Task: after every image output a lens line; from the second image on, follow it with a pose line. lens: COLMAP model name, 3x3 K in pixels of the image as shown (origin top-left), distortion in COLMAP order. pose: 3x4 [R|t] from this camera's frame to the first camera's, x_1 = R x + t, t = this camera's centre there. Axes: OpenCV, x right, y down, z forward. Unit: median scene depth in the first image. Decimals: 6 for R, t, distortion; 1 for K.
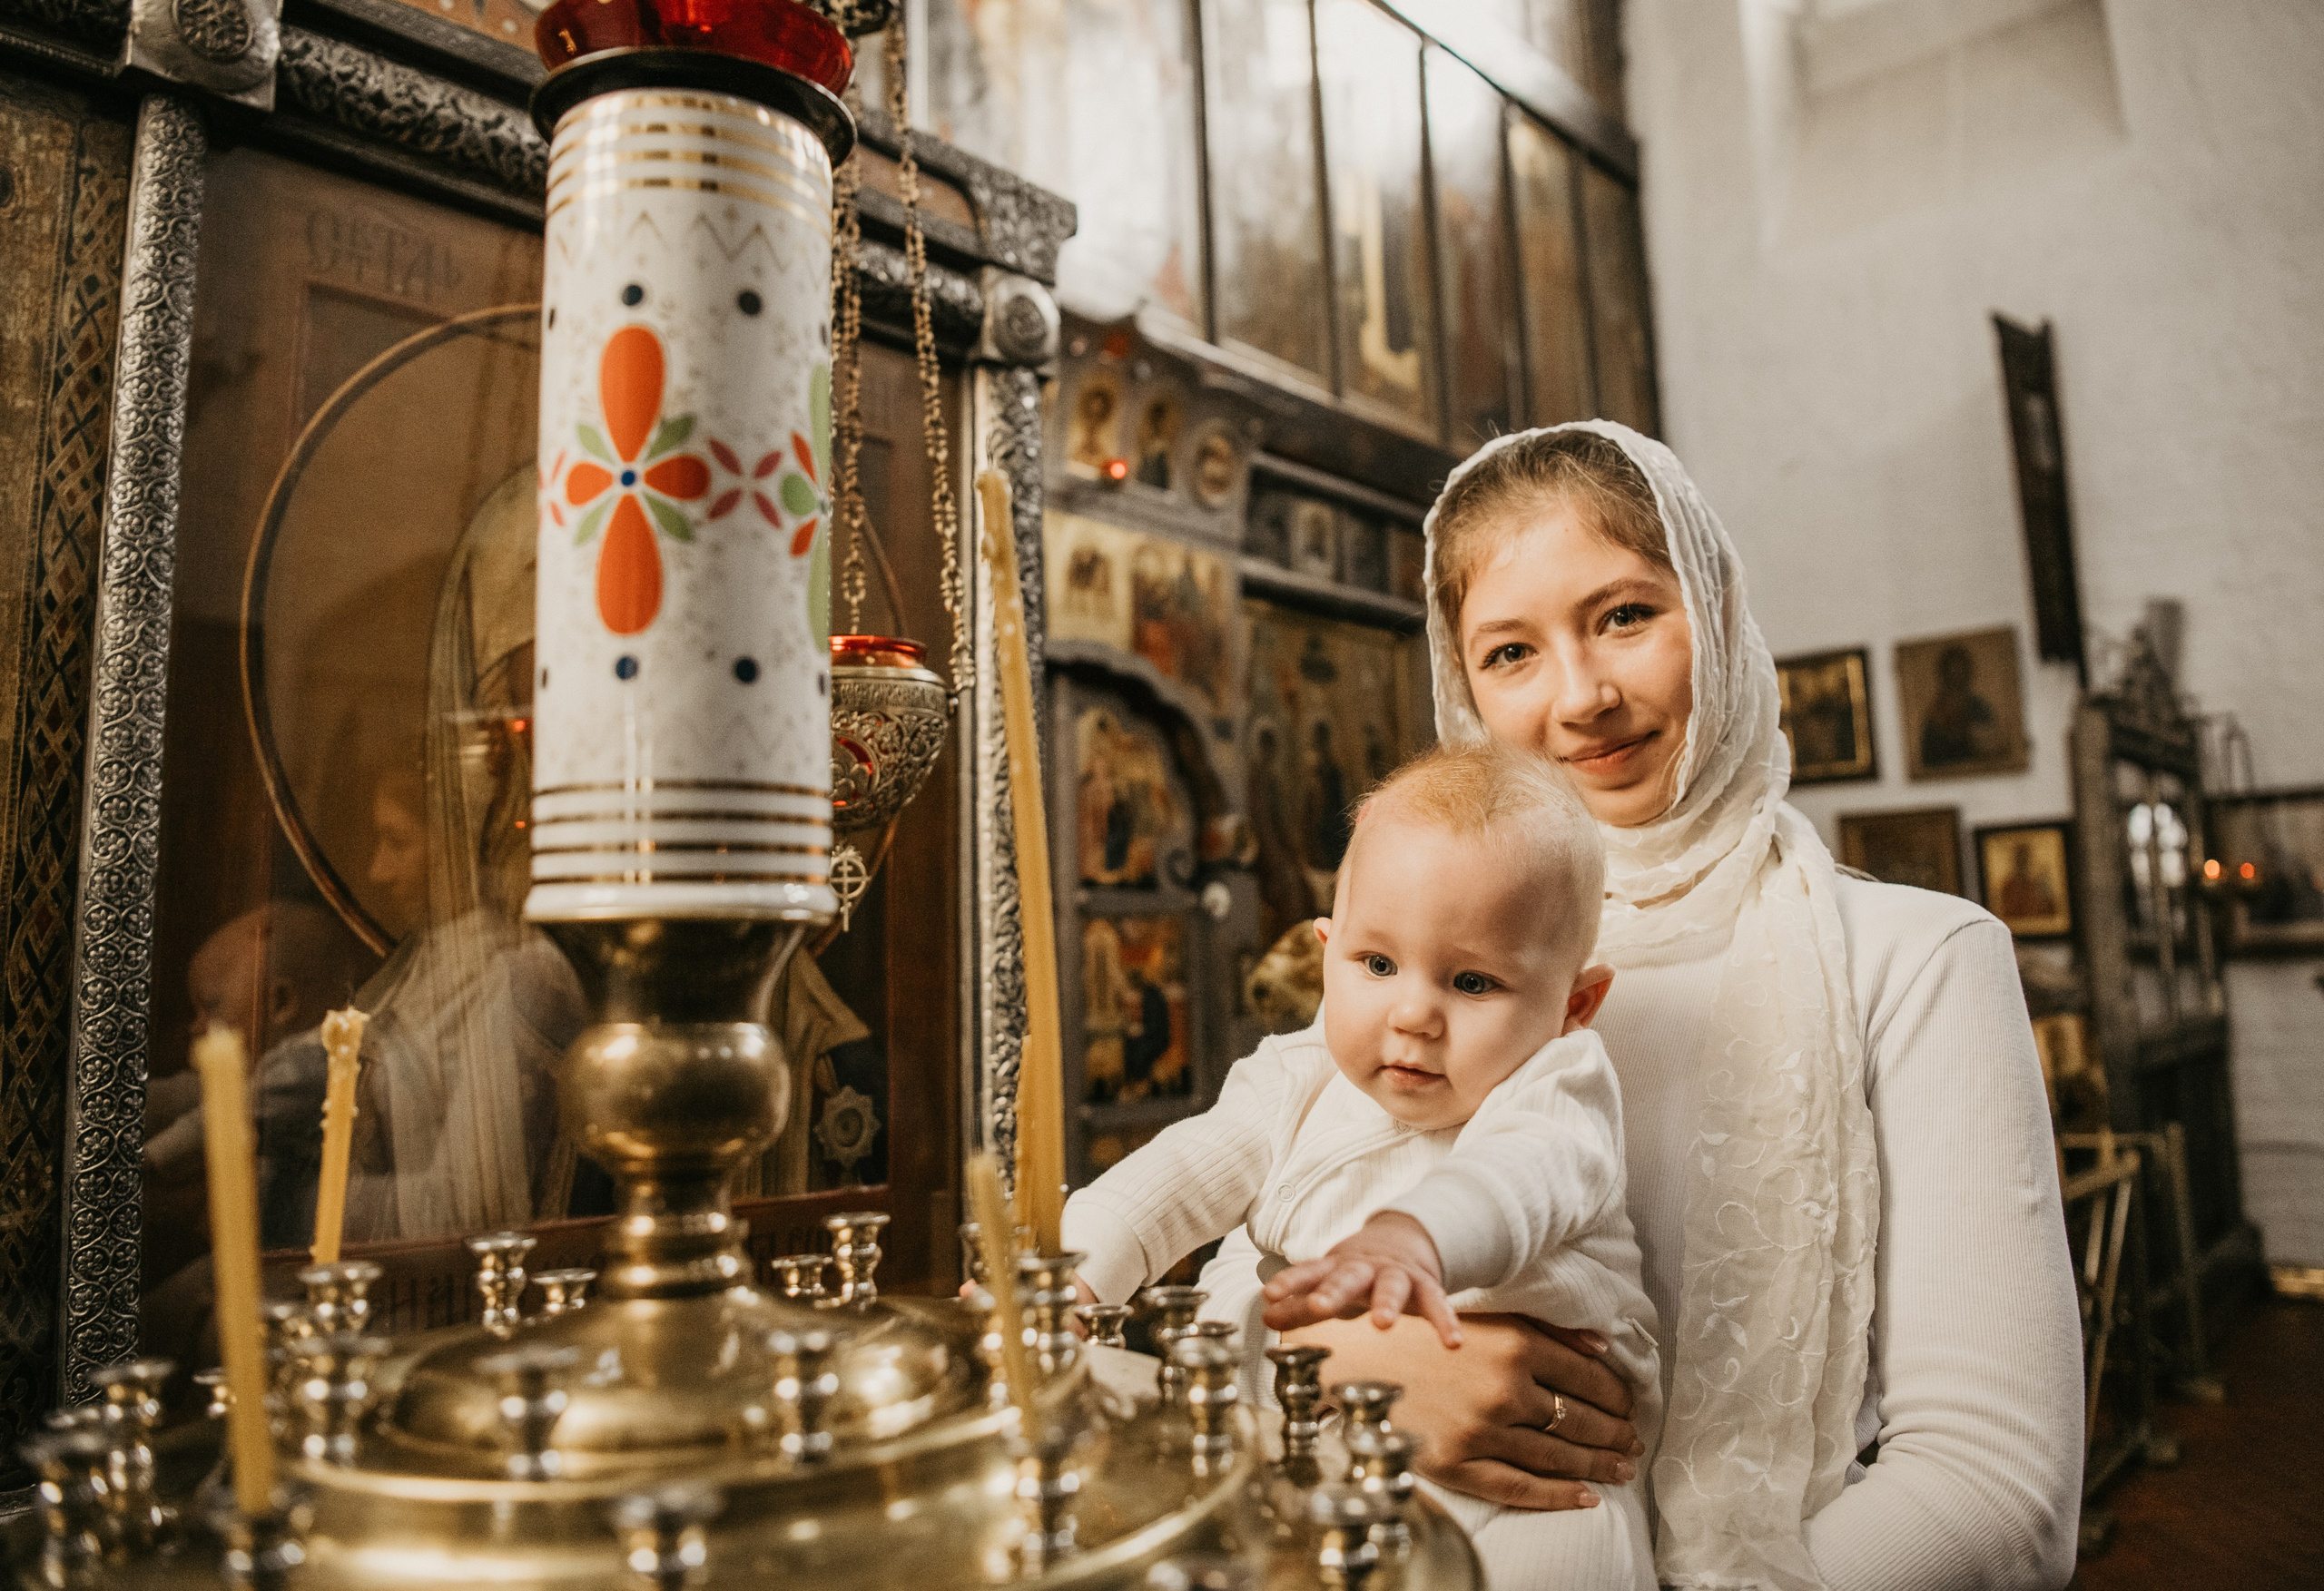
lens RADIAL K [[1829.4, 0, 1179.6], [0, 1829.4, 701.5], [0, 0, 1]] dist [-0.065378, 0.001668]
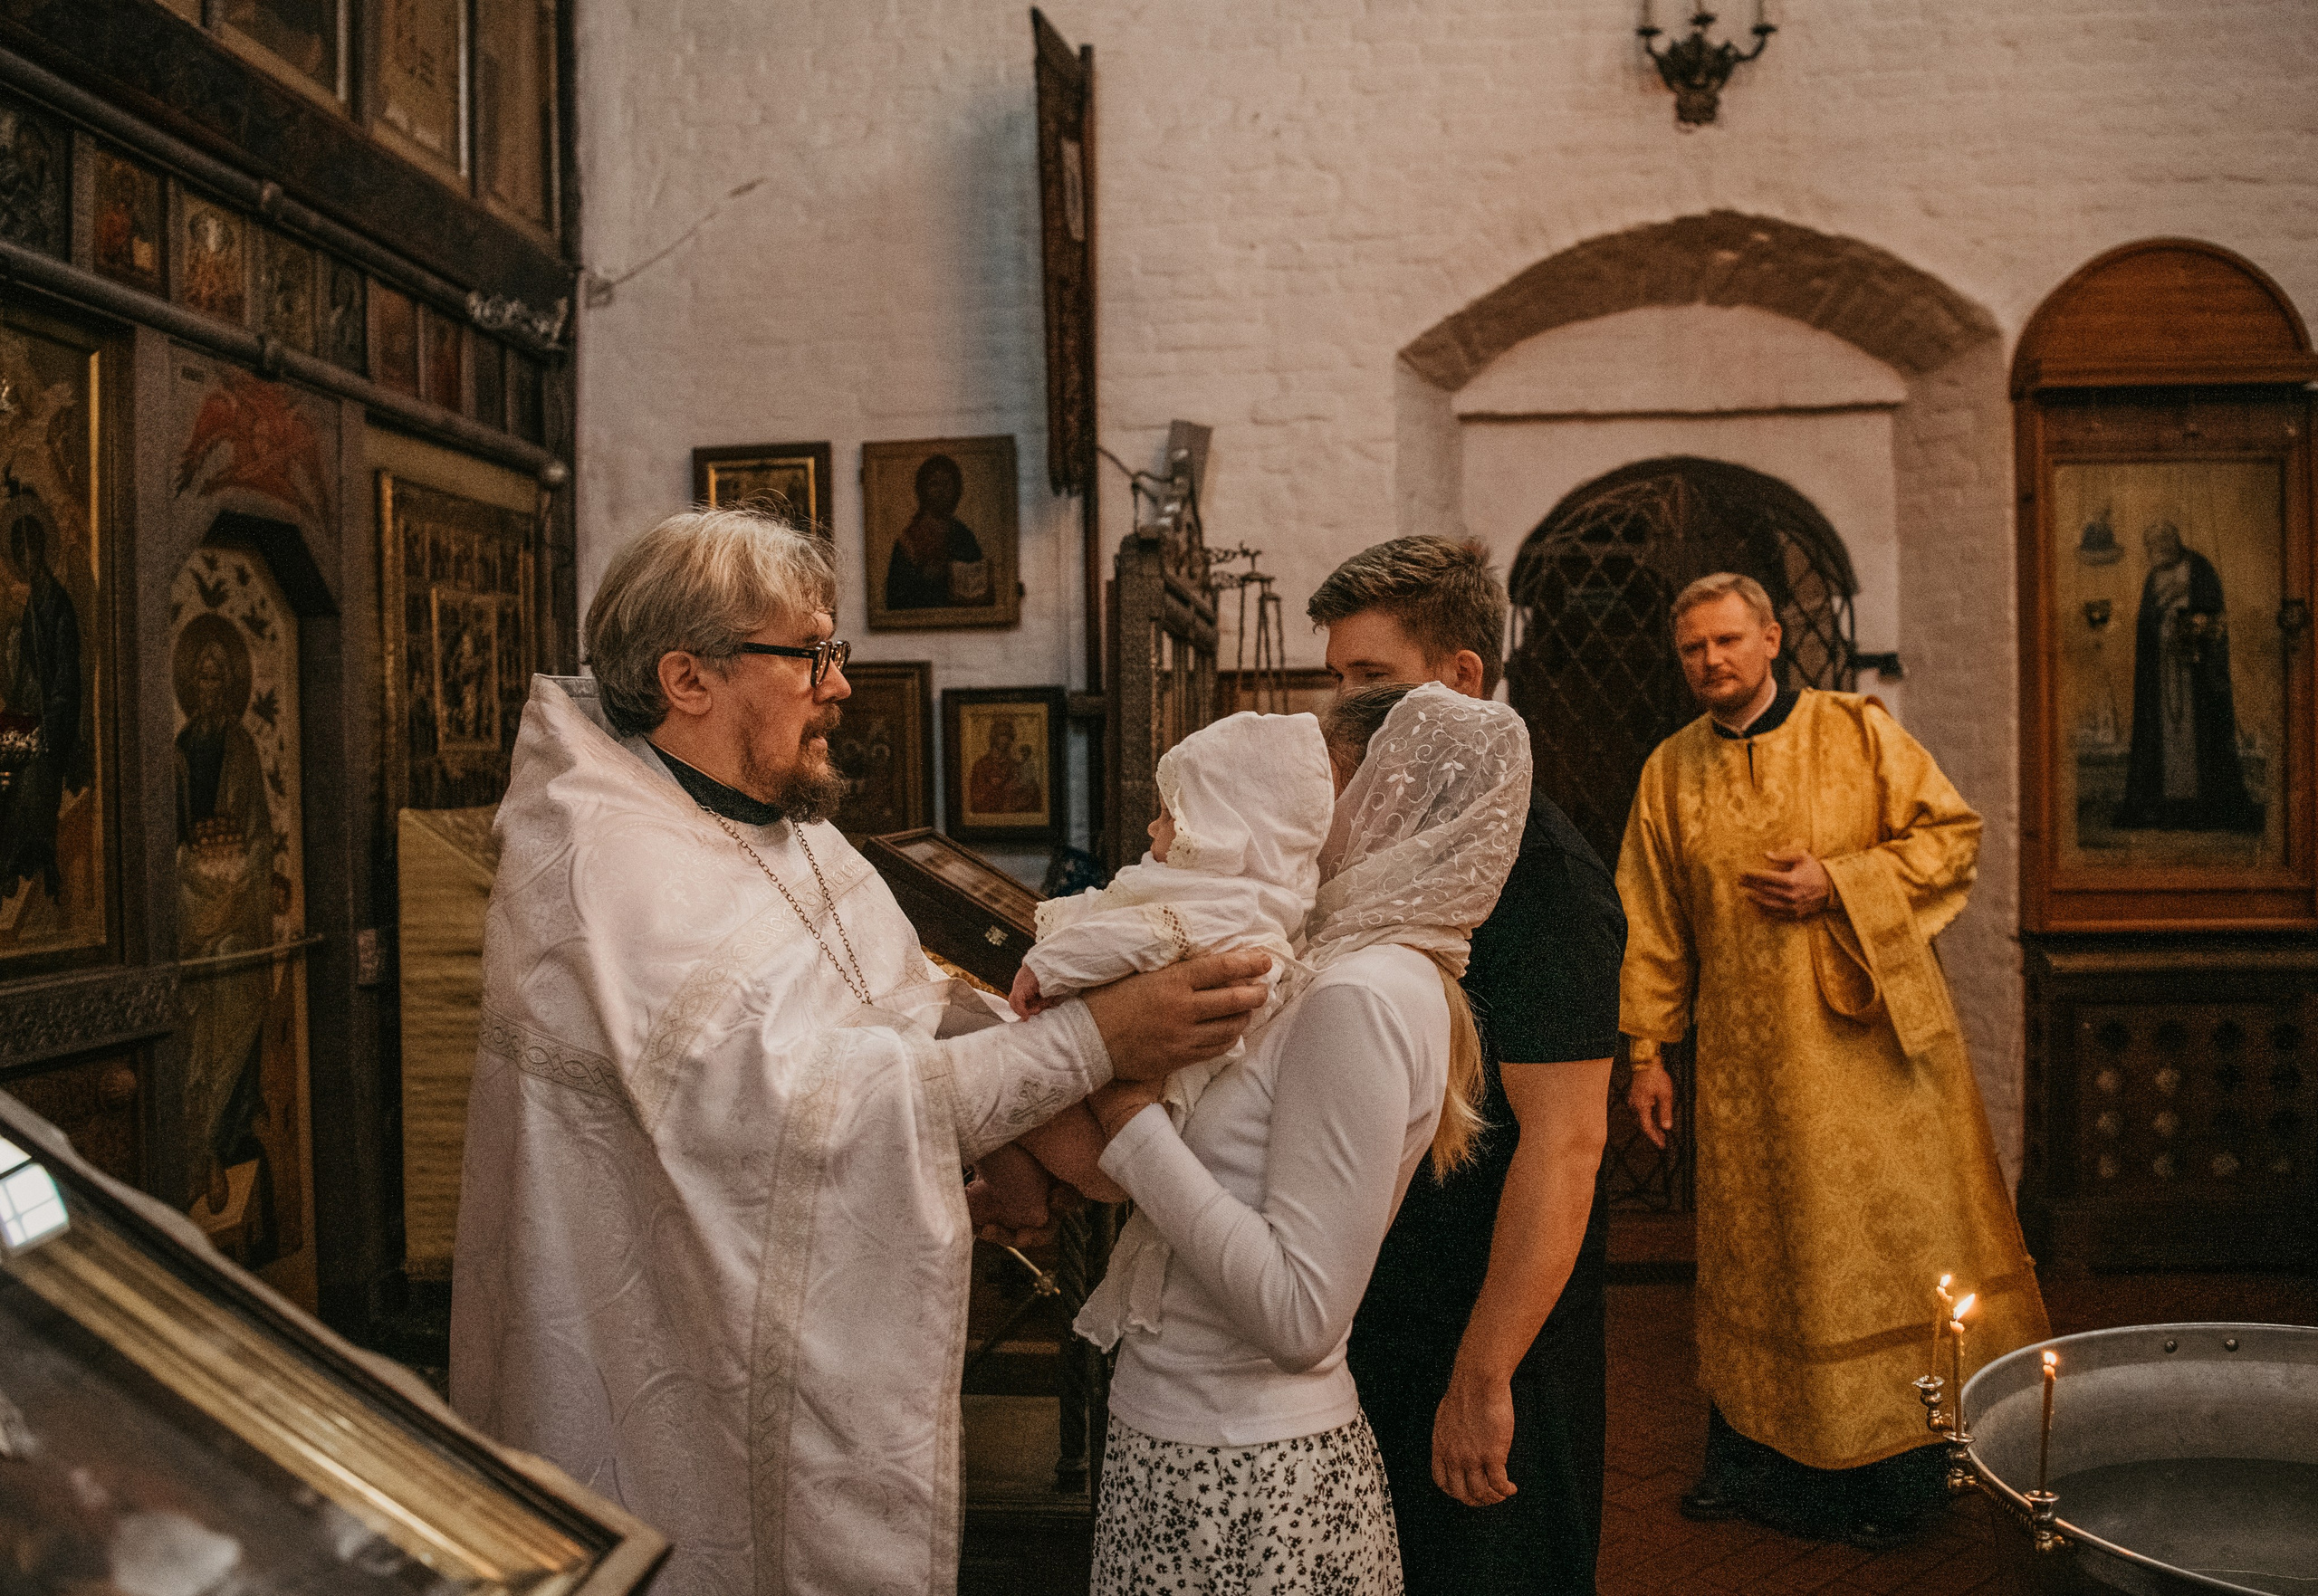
lens RADIAL K [[1824.8, 0, 1195.6], [0, 1824.8, 794.3], [0, 0, 1]] dist [-0.065378, 0.001668]
pose [[0.826413, 0.007350, 0.563016, 0.086407], [-0.094193, 0.987629, 0.125366, 0.004695], [-0.555130, -0.156636, 0.816882, 0.292615]]
